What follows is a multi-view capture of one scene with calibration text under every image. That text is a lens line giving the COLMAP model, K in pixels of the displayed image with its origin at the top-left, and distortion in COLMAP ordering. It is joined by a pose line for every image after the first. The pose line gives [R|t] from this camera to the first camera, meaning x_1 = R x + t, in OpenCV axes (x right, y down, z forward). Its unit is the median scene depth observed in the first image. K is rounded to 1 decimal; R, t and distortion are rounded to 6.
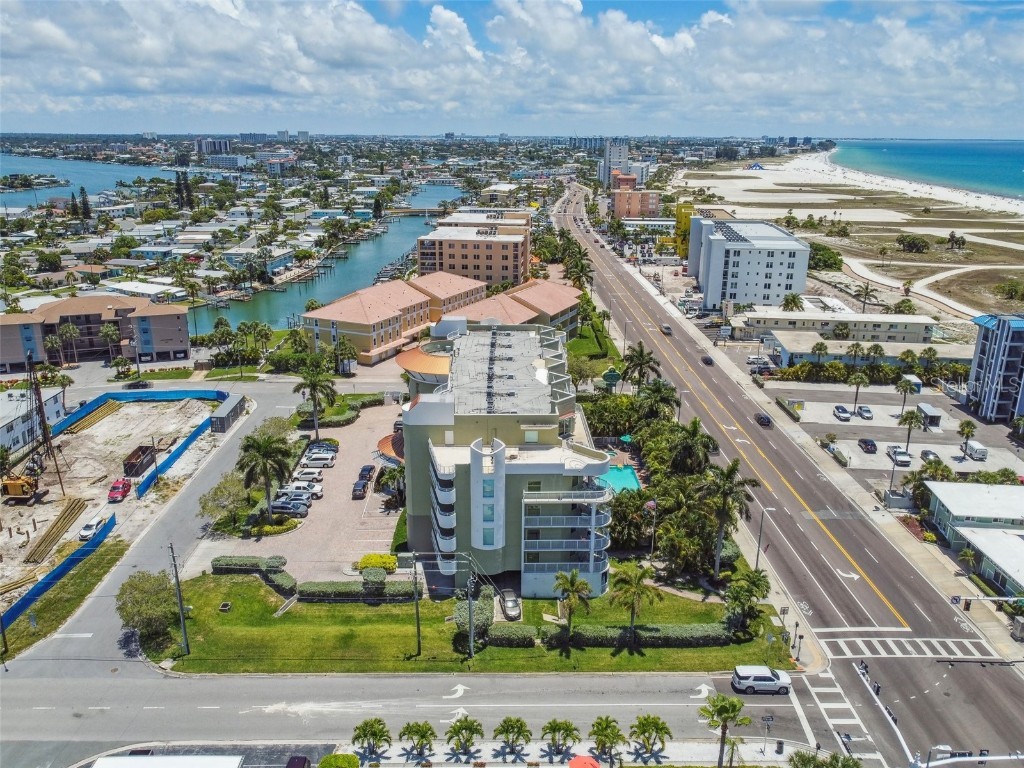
lens RADIAL K [[788.2, 0, 507.8], [0, 788.2, 387.7], [0, 0, 1]] dist [0.000642, -0.008748]
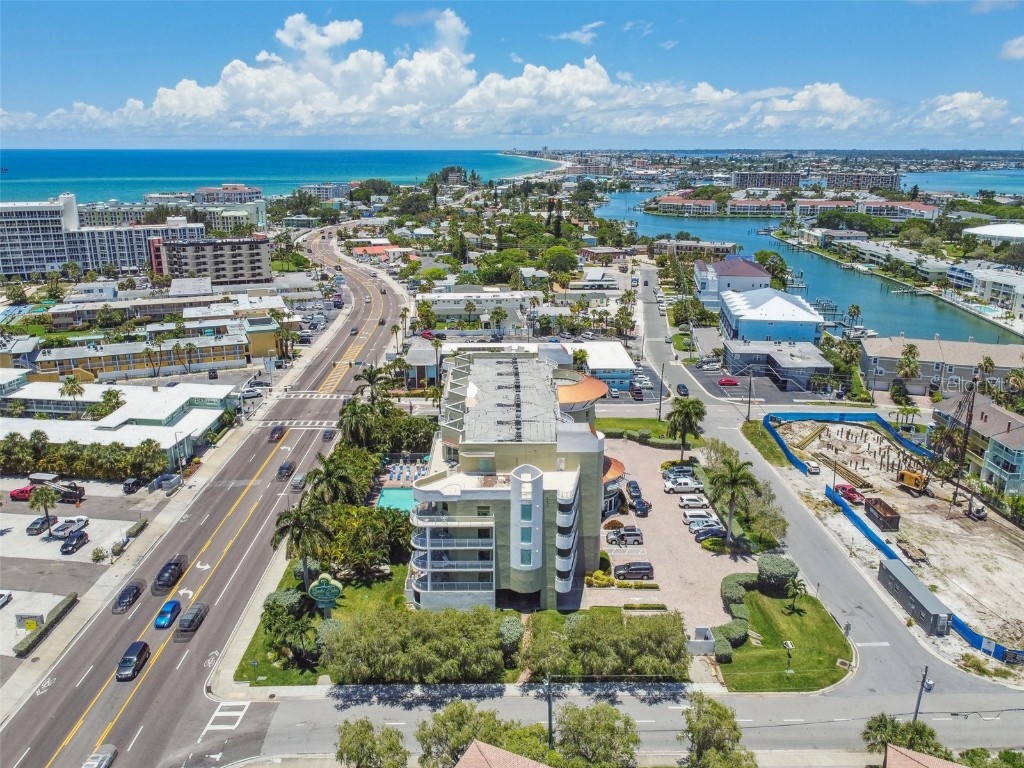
lens RADIAL K [[797.5, 0, 508.2], [0, 797.5, 381.3], [0, 0, 1]] dist [0.001533, -0.007997]
pose [[-0.999976, -0.005334, -0.004455, -0.002006], [-0.006915, 0.827584, 0.561299, -0.390847], [0.000692, 0.561316, -0.827601, 1.139293]]
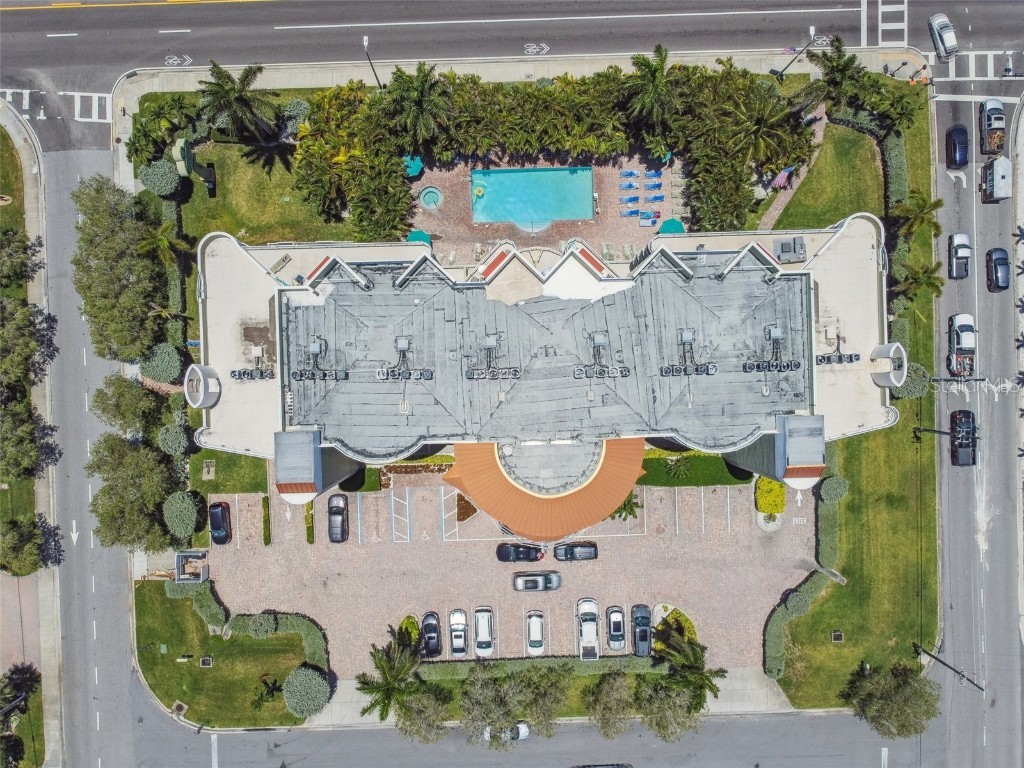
lens RADIAL K [[797.5, 0, 508.2], [0, 797.5, 381.3], [0, 0, 1]] dist [0.001533, -0.007997]
pose [[-0.016285, -0.999761, -0.014564, -0.008750], [0.308258, -0.018877, 0.951116, -0.368949], [-0.951163, 0.010999, 0.308492, 0.509197]]
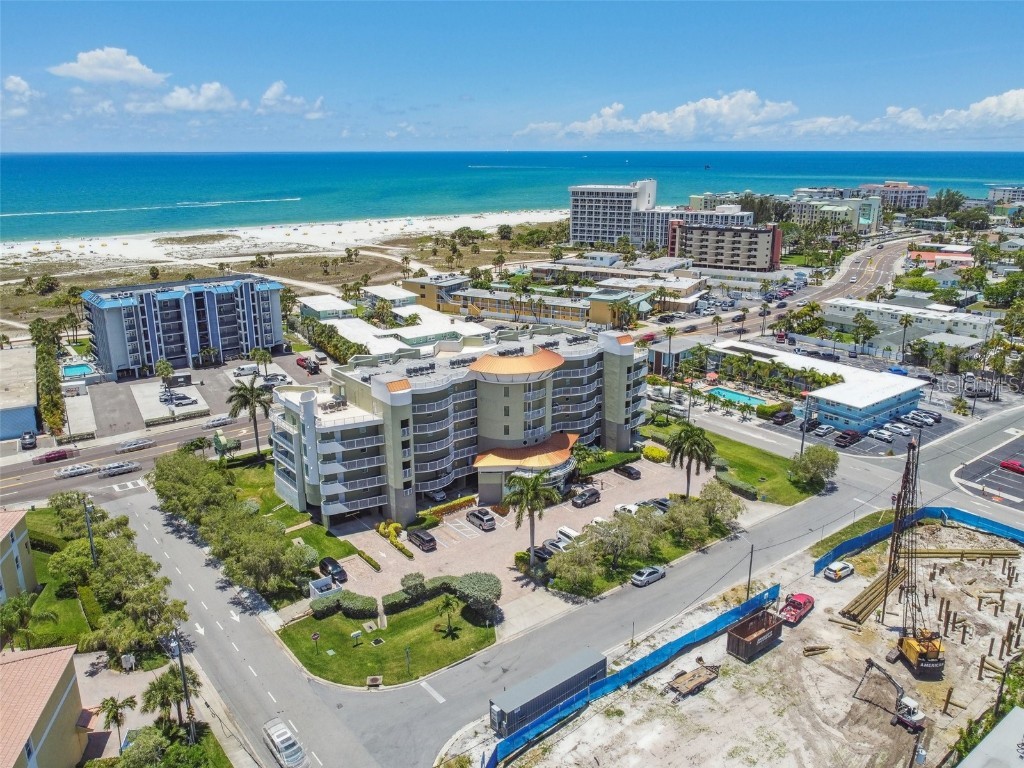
lens RADIAL K [[788.2, 0, 507.8], [0, 788.2, 387.7], [0, 0, 1]] dist [0.000642, -0.008748]
pose [[-0.603601, -0.234135, 0.762133, -0.529549], [0.242256, 0.856853, 0.455098, -0.291658], [-0.759591, 0.459329, -0.460477, 0.907280]]
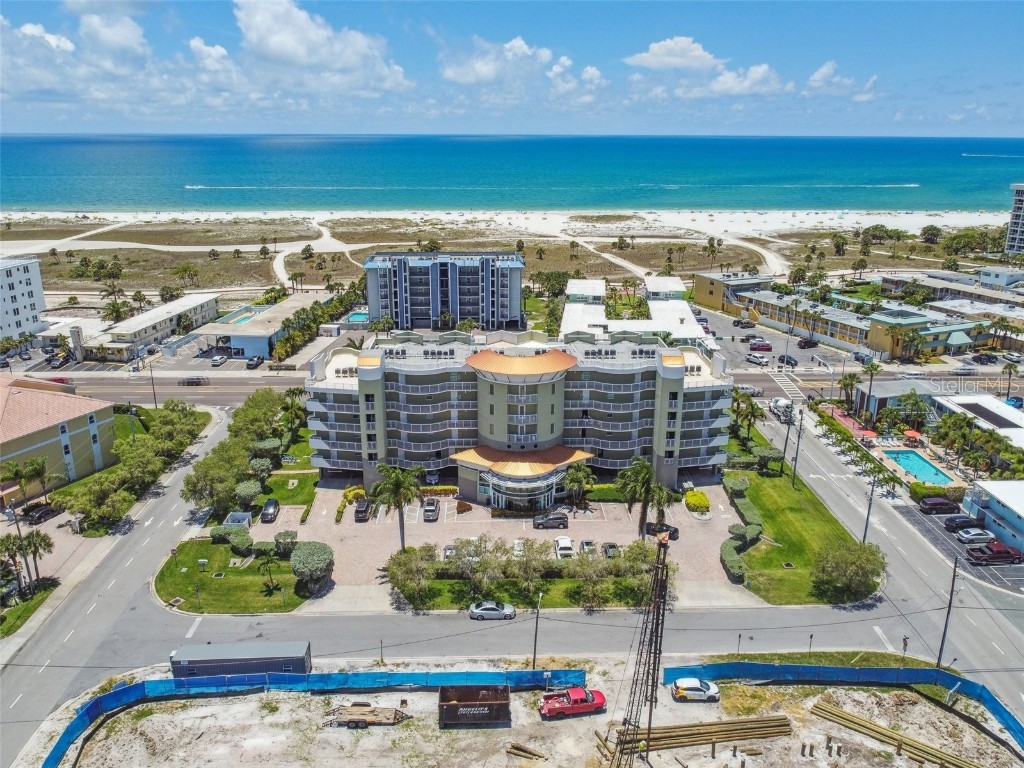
lens RADIAL K [[797.5, 0, 508.2], [0, 797.5, 381.3], [0, 0, 1]] dist [0.001533, -0.007997]
pose [[-0.015576, -0.301905, 0.953211, -0.629585], [0.302089, 0.907355, 0.292318, -0.187930], [-0.953152, 0.292508, 0.077069, 0.571351]]
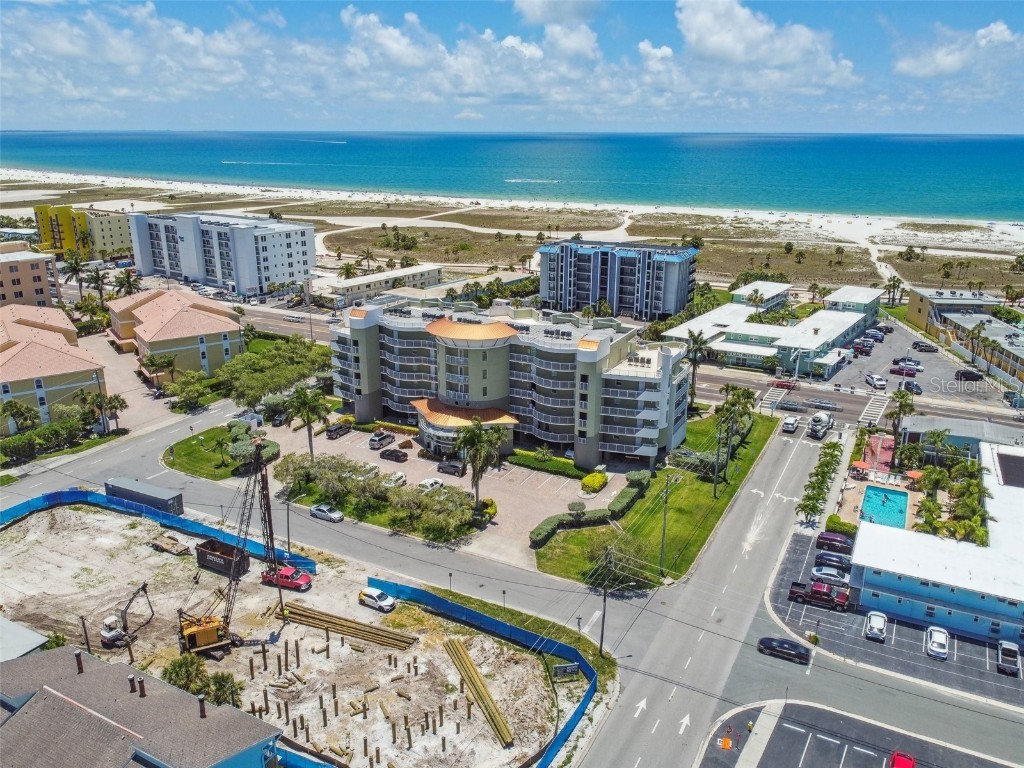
lens RADIAL K [[788.2, 0, 507.8], [0, 788.2, 387.7], [0, 0, 1]] dist [0.000642, -0.008748]
pose [[0.482290, -0.275542, 0.831548, -0.612817], [0.267274, 0.950267, 0.159865, -0.074541], [-0.834243, 0.145150, 0.531950, 0.224267]]
